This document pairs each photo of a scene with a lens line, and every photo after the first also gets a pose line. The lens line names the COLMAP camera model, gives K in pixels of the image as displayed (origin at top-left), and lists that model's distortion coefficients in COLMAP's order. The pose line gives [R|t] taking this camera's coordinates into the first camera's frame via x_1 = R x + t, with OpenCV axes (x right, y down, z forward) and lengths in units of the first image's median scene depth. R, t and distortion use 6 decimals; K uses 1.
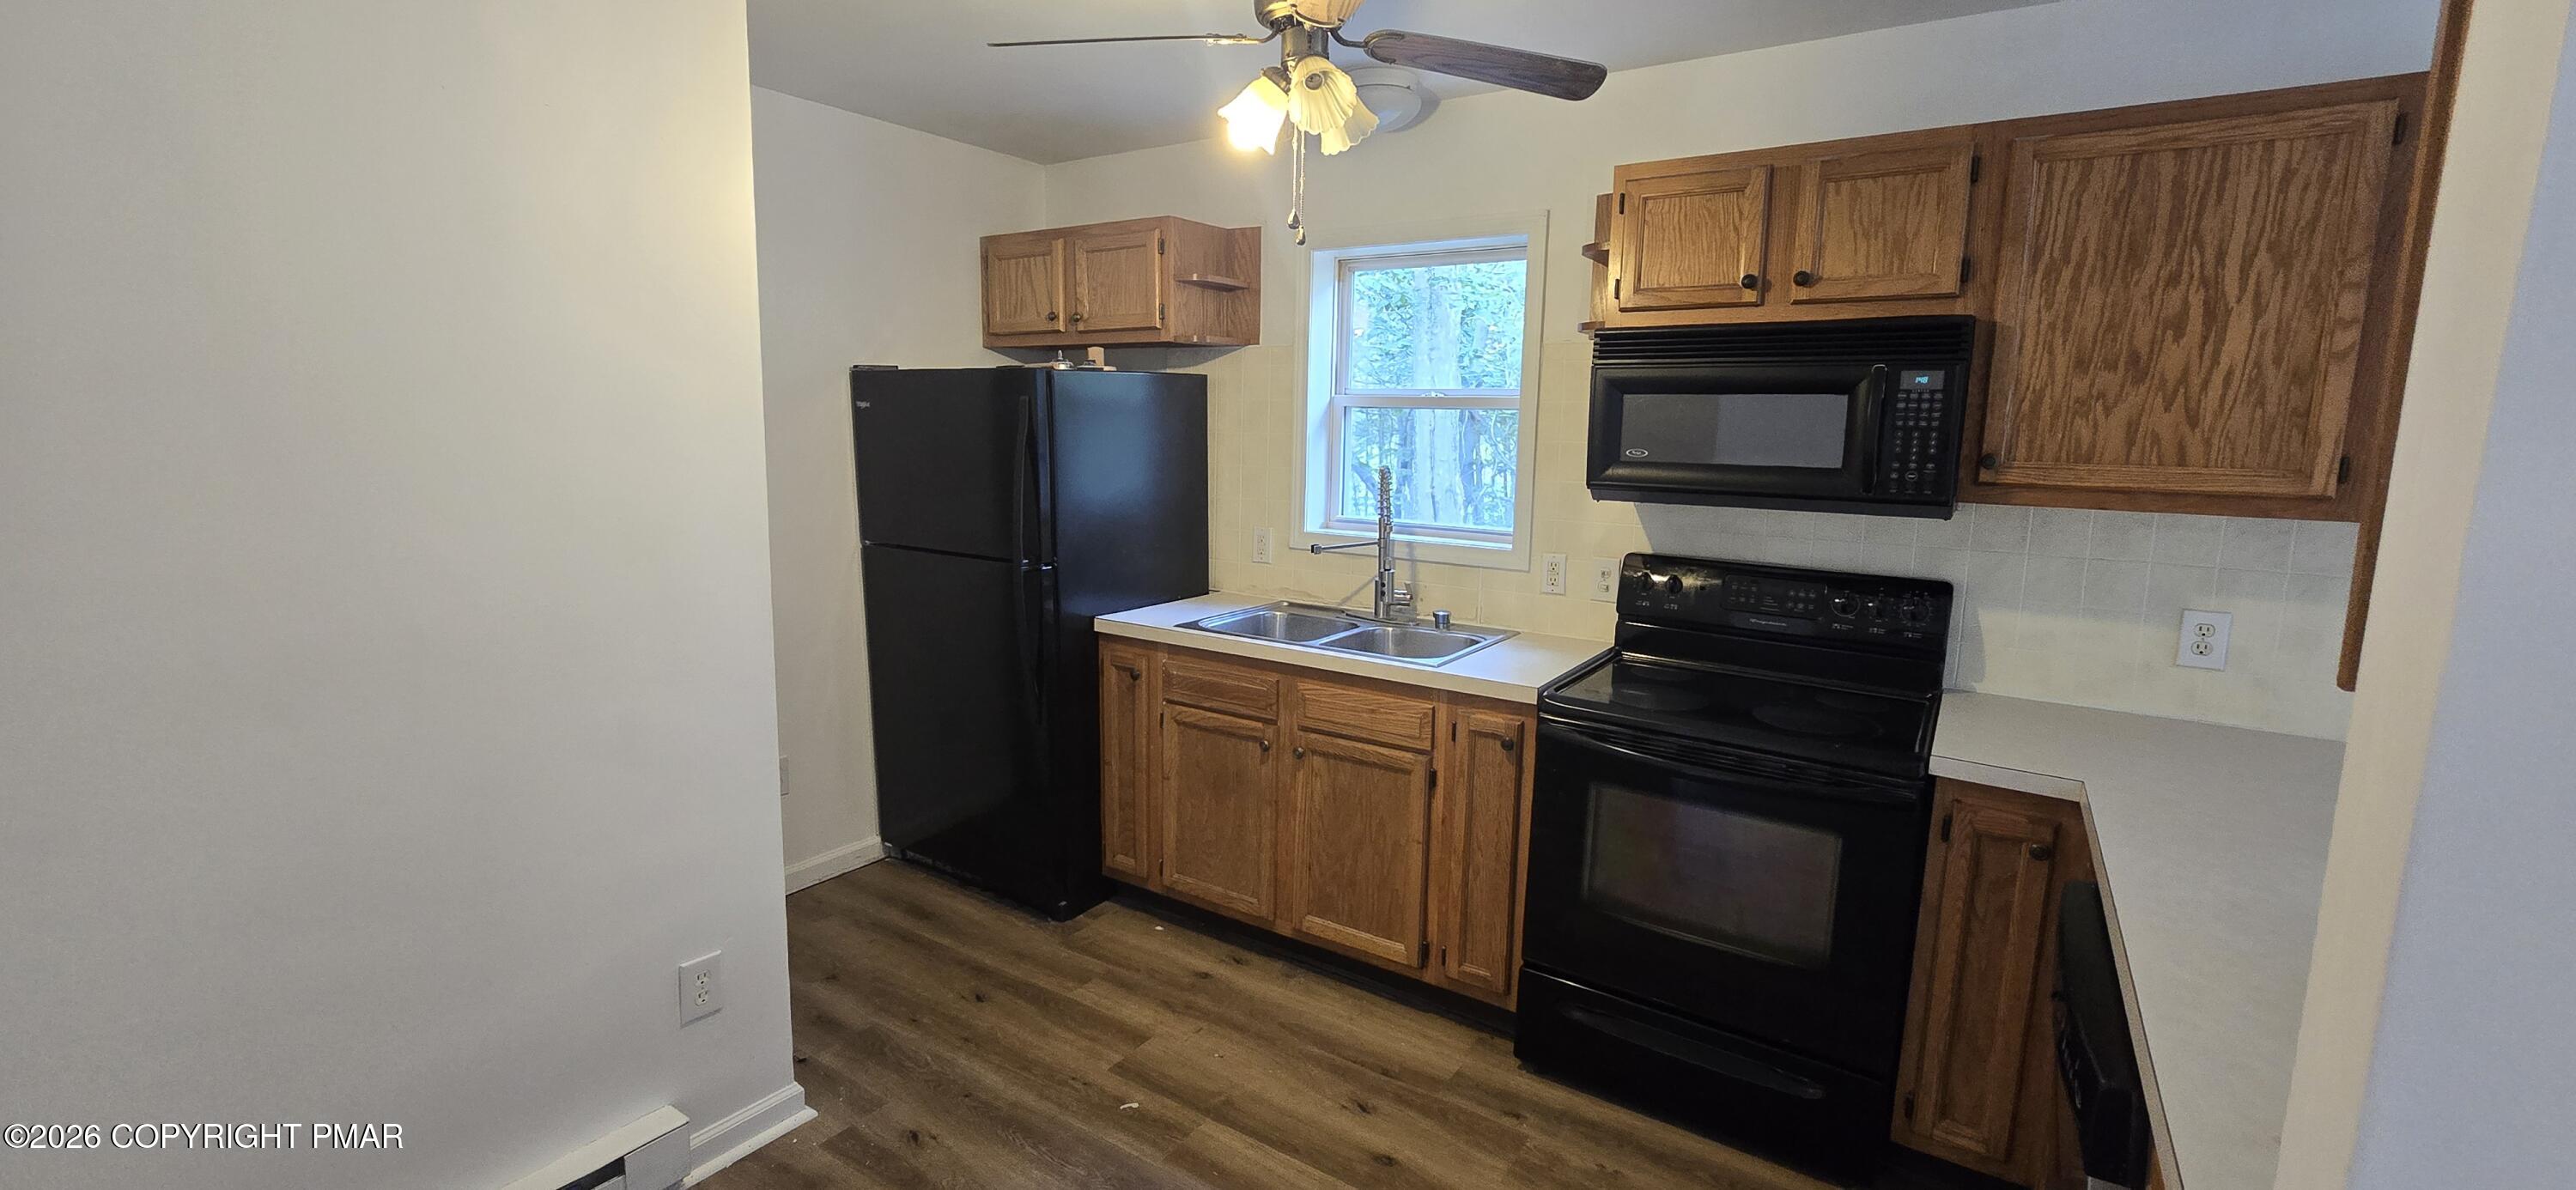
lens RADIAL K [[1055.7, 0, 1281.4], [0, 1055.7, 574.6], [0, 0, 1]] dist [-0.003831, -0.000675]
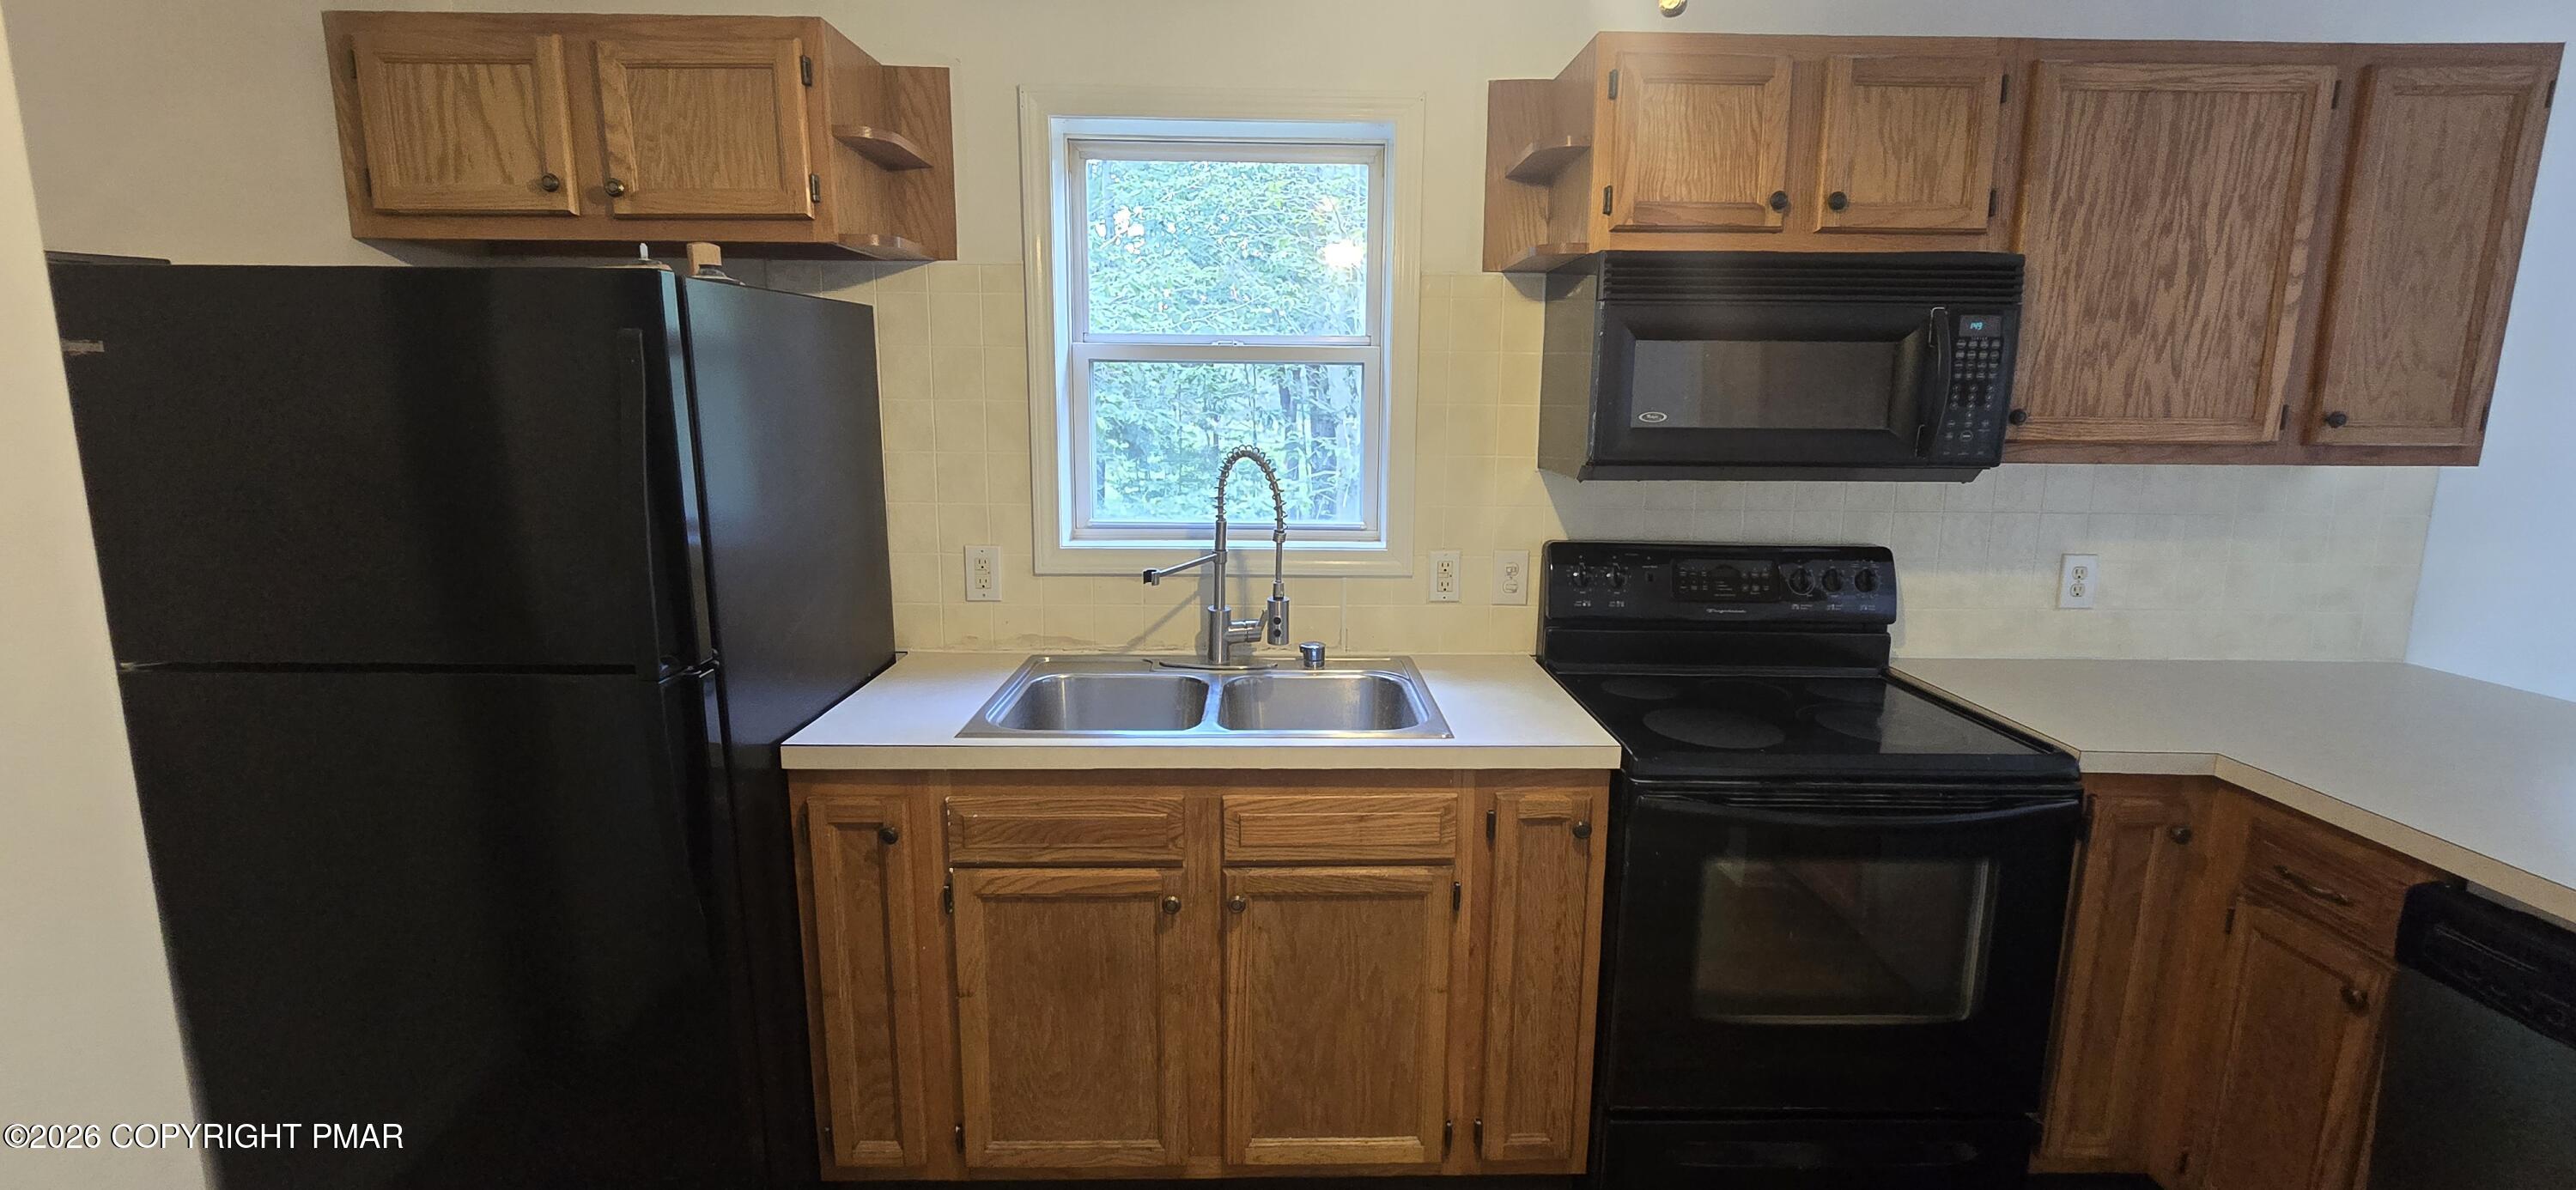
lens RADIAL K [[1055.7, 0, 1267.8], [0, 1055.7, 573.5], [0, 0, 1]] dist [-0.003831, -0.000675]
pose [[0.822628, -0.107222, 0.558379, -0.315423], [0.088951, 0.994235, 0.059870, -0.068160], [-0.561579, 0.000418, 0.827423, 0.486816]]
